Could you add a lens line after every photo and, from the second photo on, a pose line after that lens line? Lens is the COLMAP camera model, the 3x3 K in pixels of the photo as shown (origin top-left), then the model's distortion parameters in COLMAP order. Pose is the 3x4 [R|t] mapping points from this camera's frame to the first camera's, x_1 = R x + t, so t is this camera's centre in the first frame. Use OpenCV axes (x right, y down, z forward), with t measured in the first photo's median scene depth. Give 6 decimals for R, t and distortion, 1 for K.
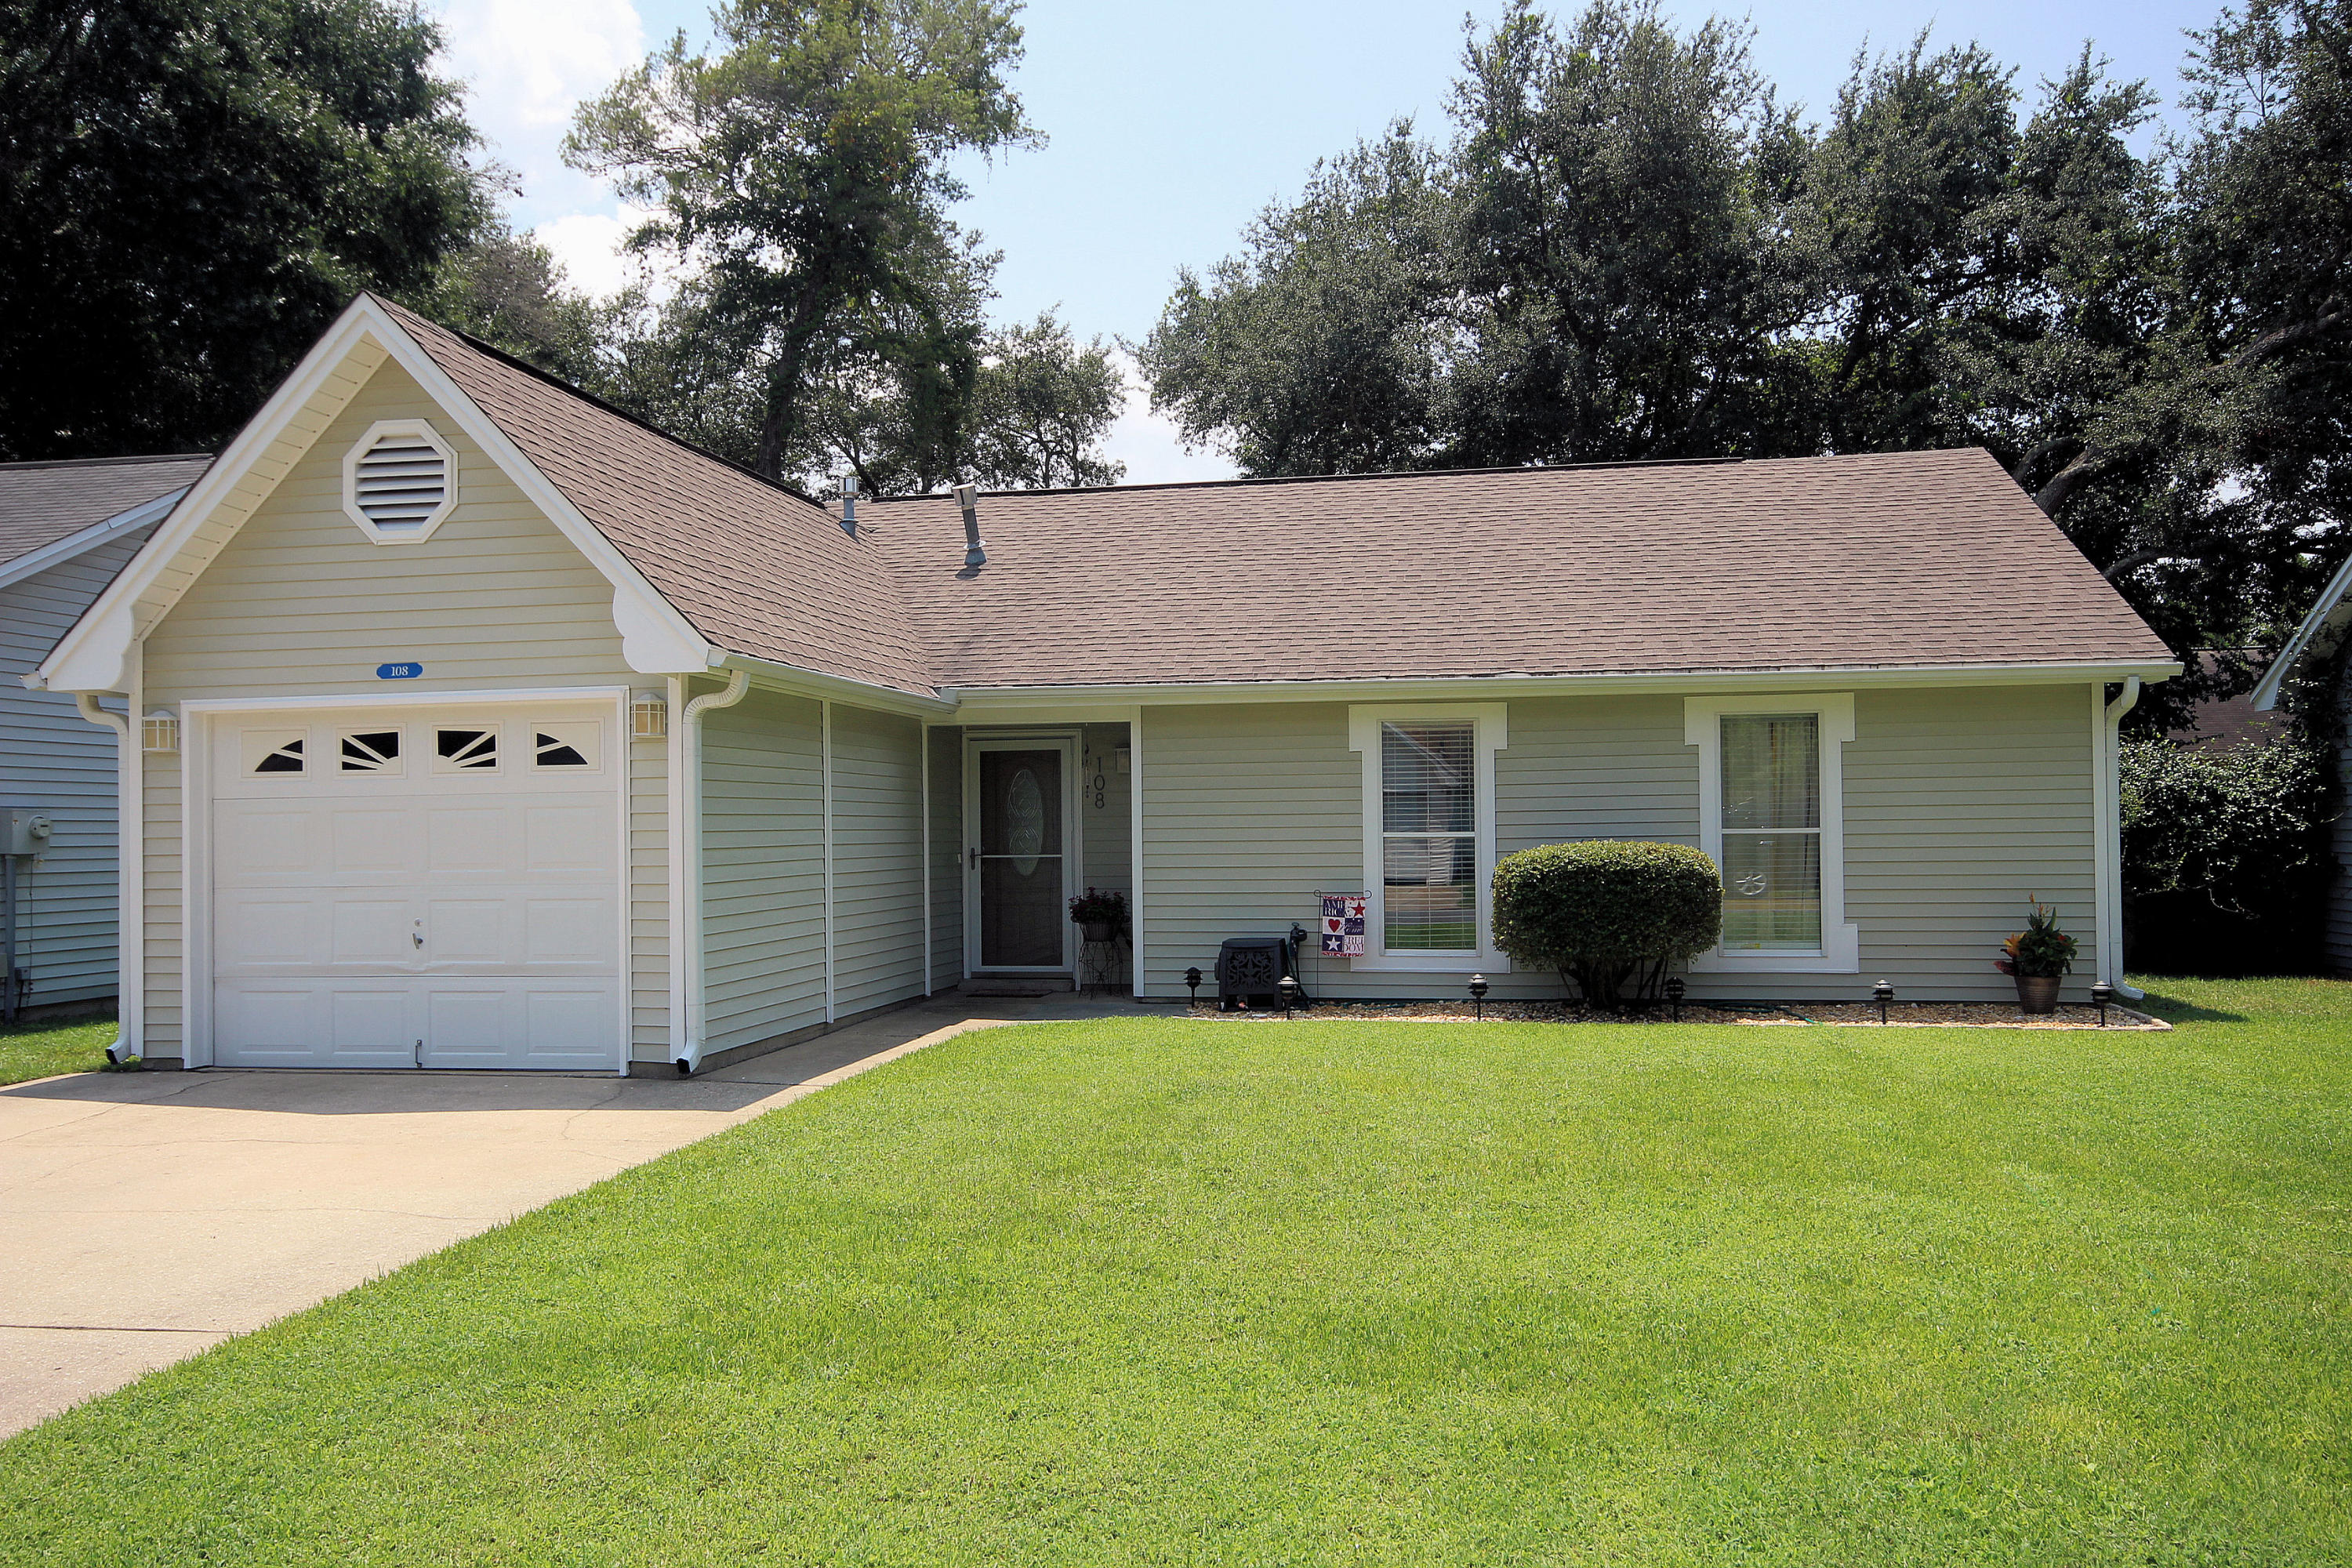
lens RADIAL K [[1703.9, 0, 1230.4], [0, 1703.9, 766.2], [0, 0, 1]] dist [0.014807, 0.005479]
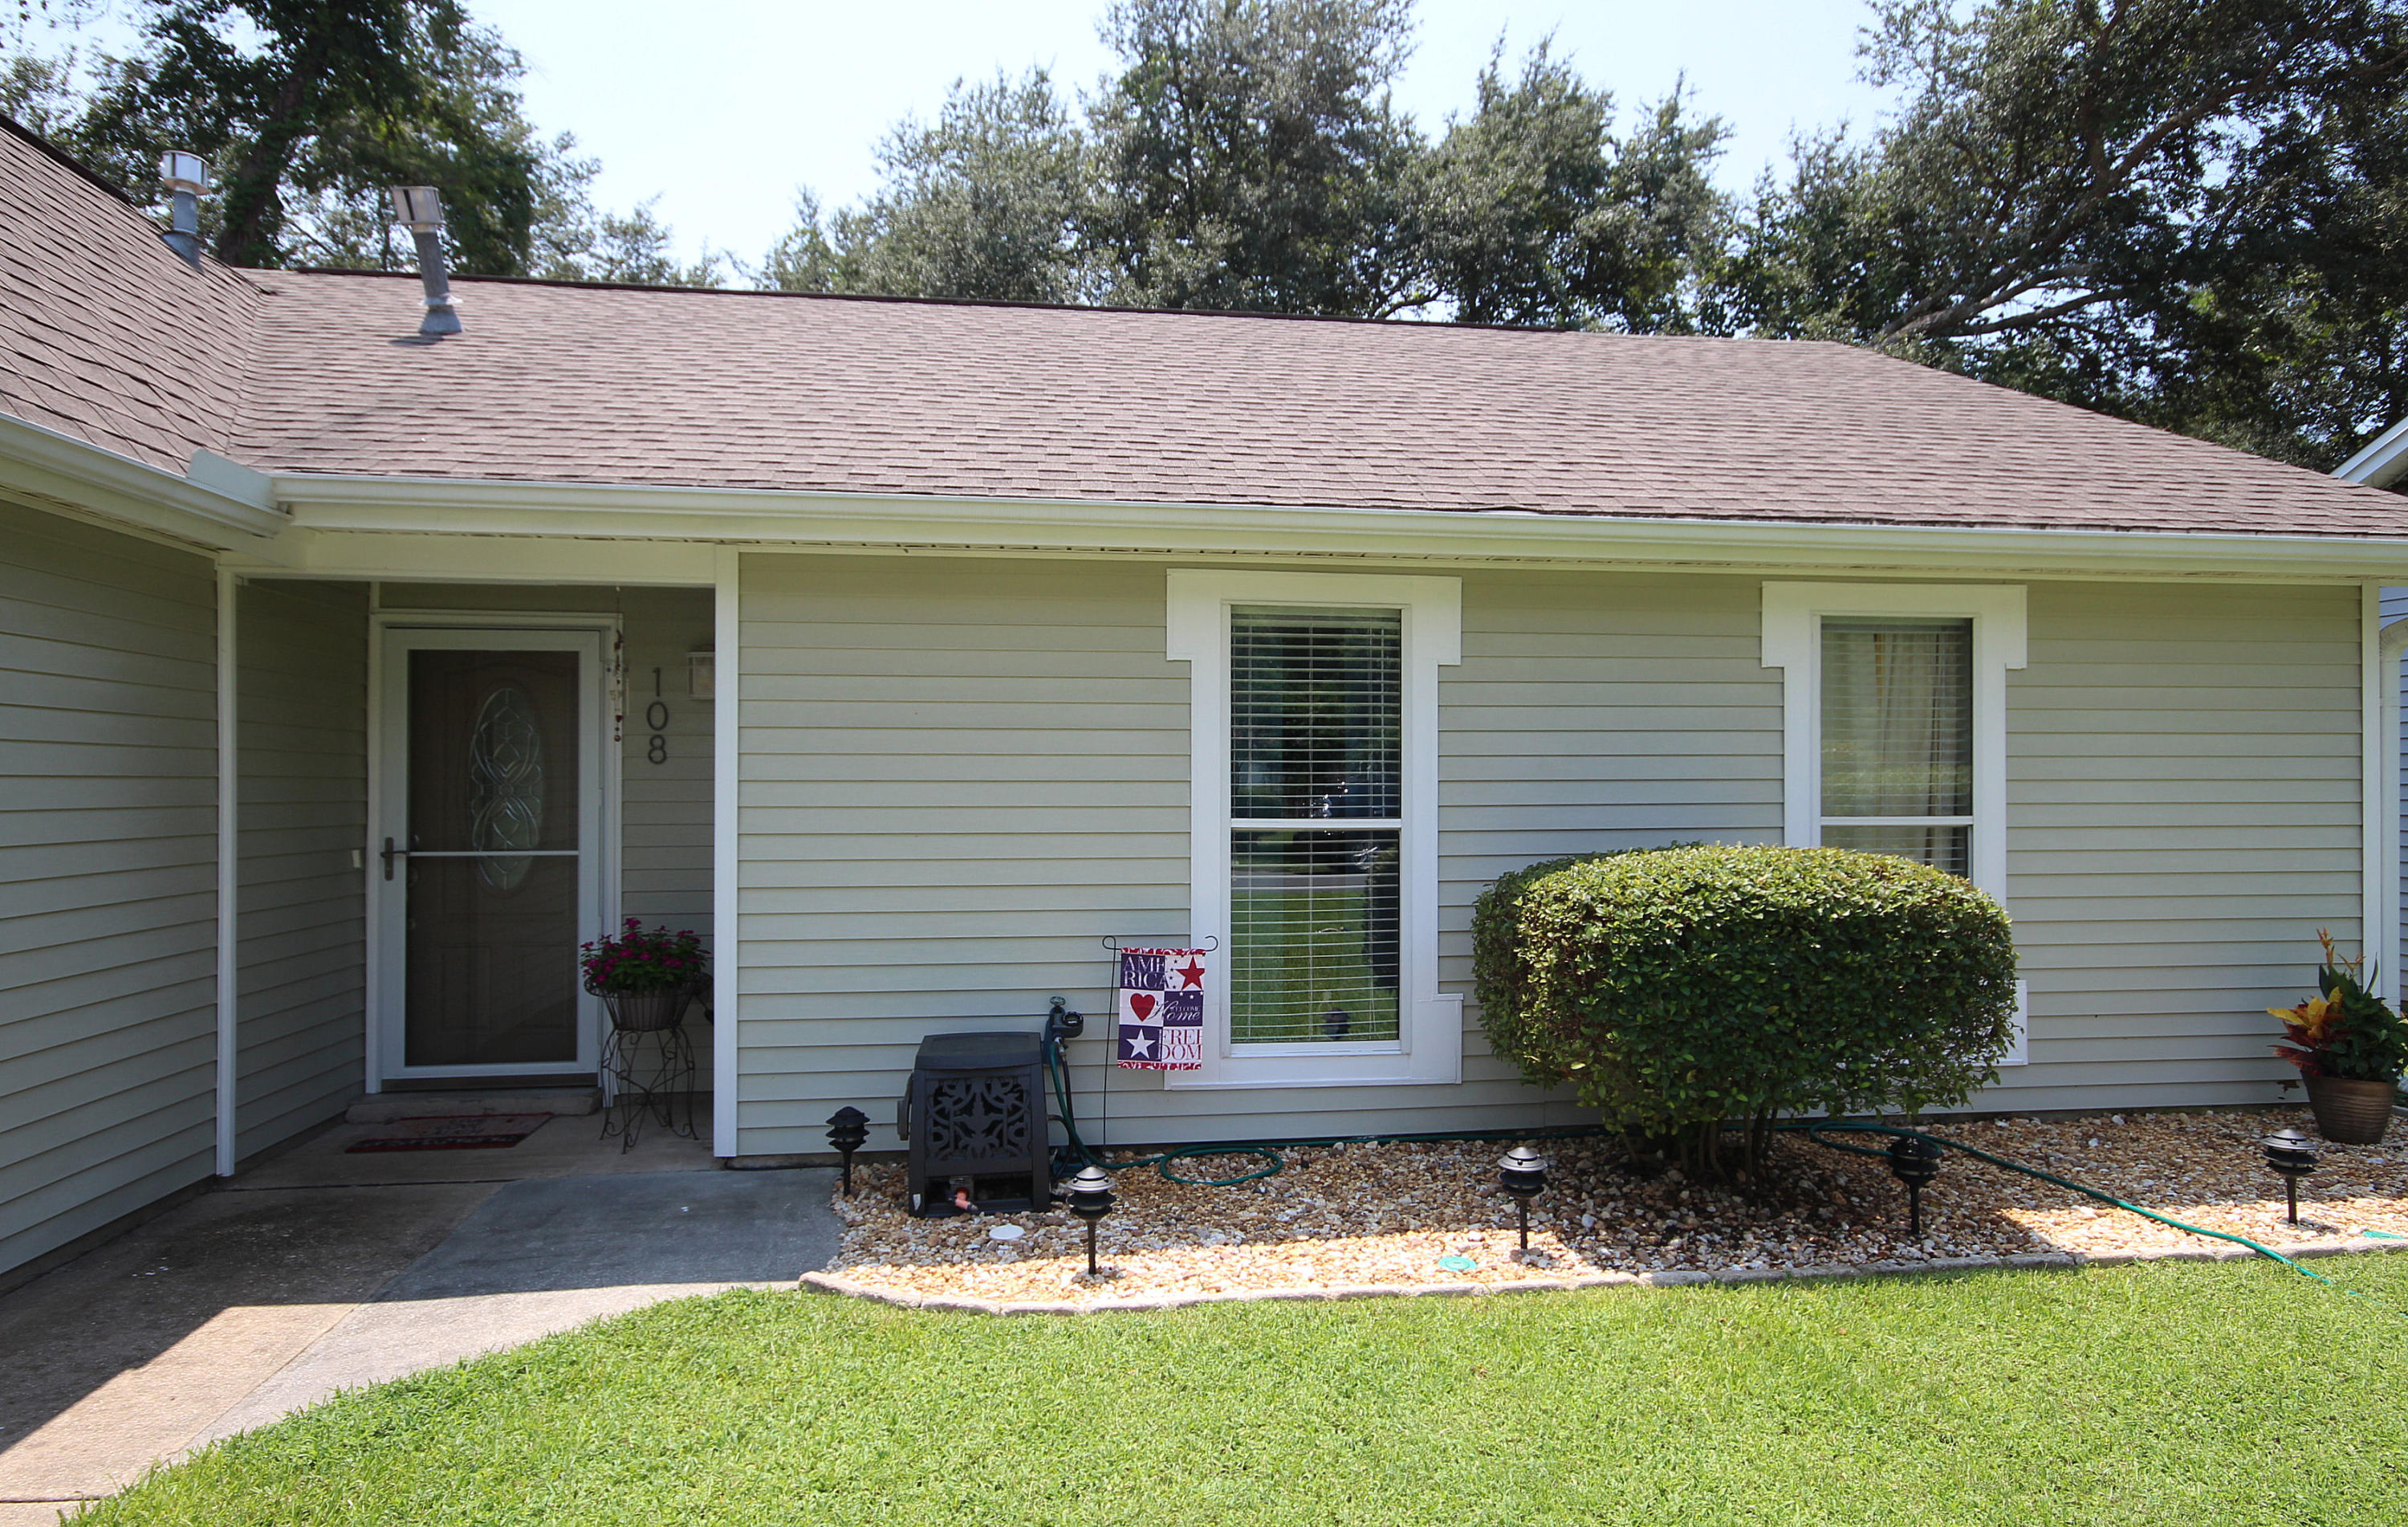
lens RADIAL K [[1241.8, 0, 1163.0], [0, 1241.8, 770.2], [0, 0, 1]] dist [0.000356, -0.001468]
pose [[0.964448, 0.015302, 0.263829, -0.029034], [-0.021464, 0.999560, 0.020489, 0.016870], [-0.263399, -0.025423, 0.964352, 0.640315]]
